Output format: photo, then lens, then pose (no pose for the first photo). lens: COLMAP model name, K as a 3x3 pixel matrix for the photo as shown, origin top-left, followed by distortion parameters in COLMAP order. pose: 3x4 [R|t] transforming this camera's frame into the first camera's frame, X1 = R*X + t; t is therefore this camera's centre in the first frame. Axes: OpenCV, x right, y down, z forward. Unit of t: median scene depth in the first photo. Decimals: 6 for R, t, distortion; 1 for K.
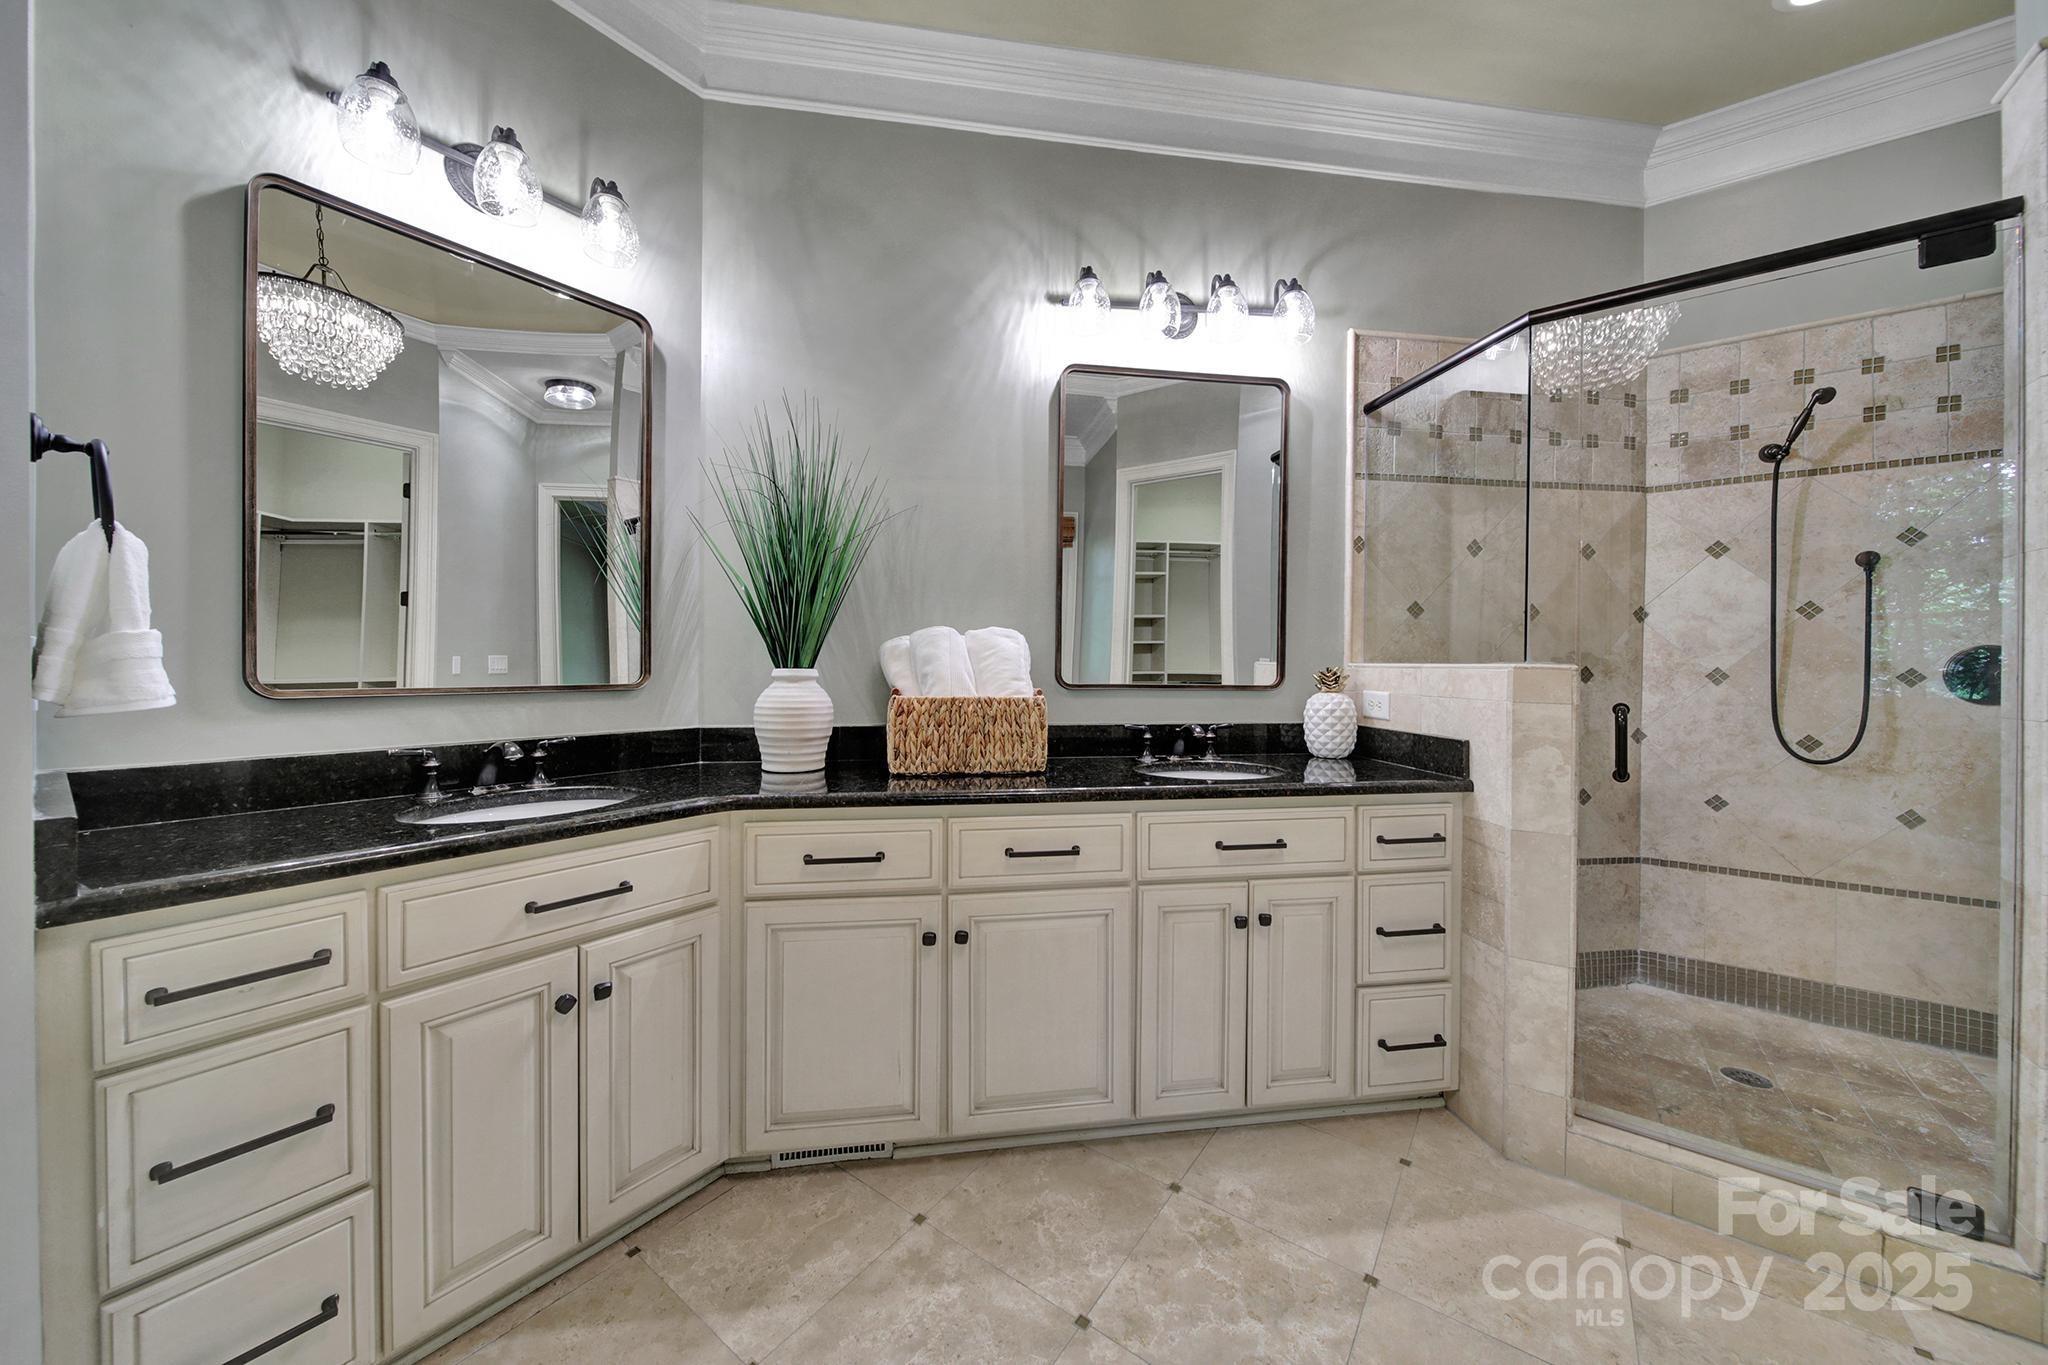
lens RADIAL K [[717.4, 0, 1022.7], [0, 717.4, 666.8], [0, 0, 1]] dist [-0.002143, -0.000811]
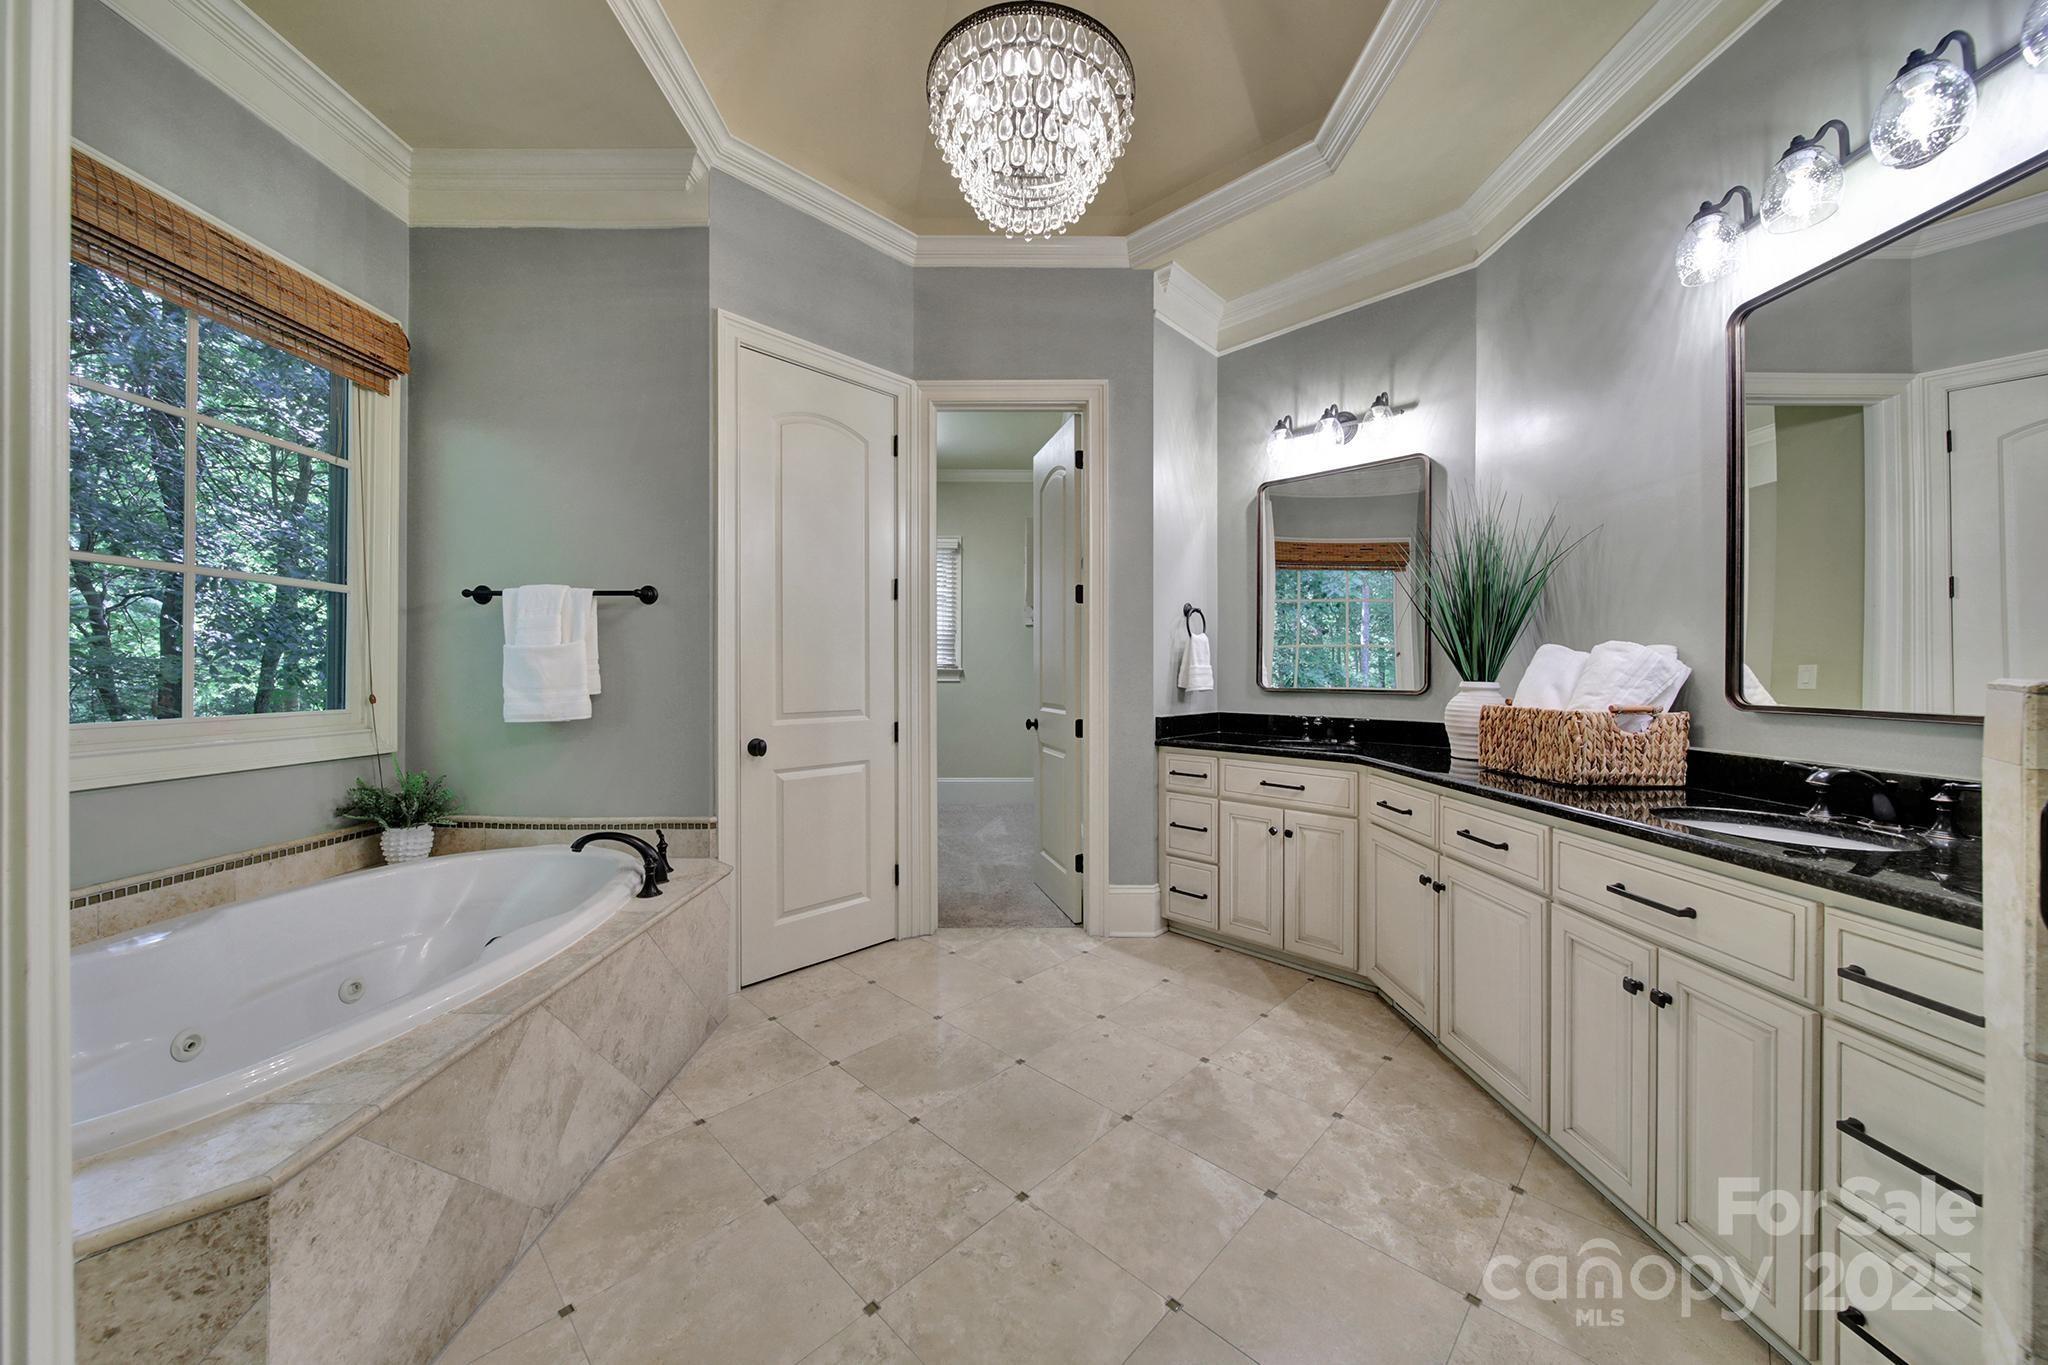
lens RADIAL K [[717.4, 0, 1023.6], [0, 717.4, 677.9], [0, 0, 1]] dist [-0.002143, -0.000811]
pose [[-0.142738, -0.000827, -0.989760, 1.164232], [-0.012158, 0.999926, 0.000918, 0.004268], [0.989686, 0.012164, -0.142737, 0.386823]]
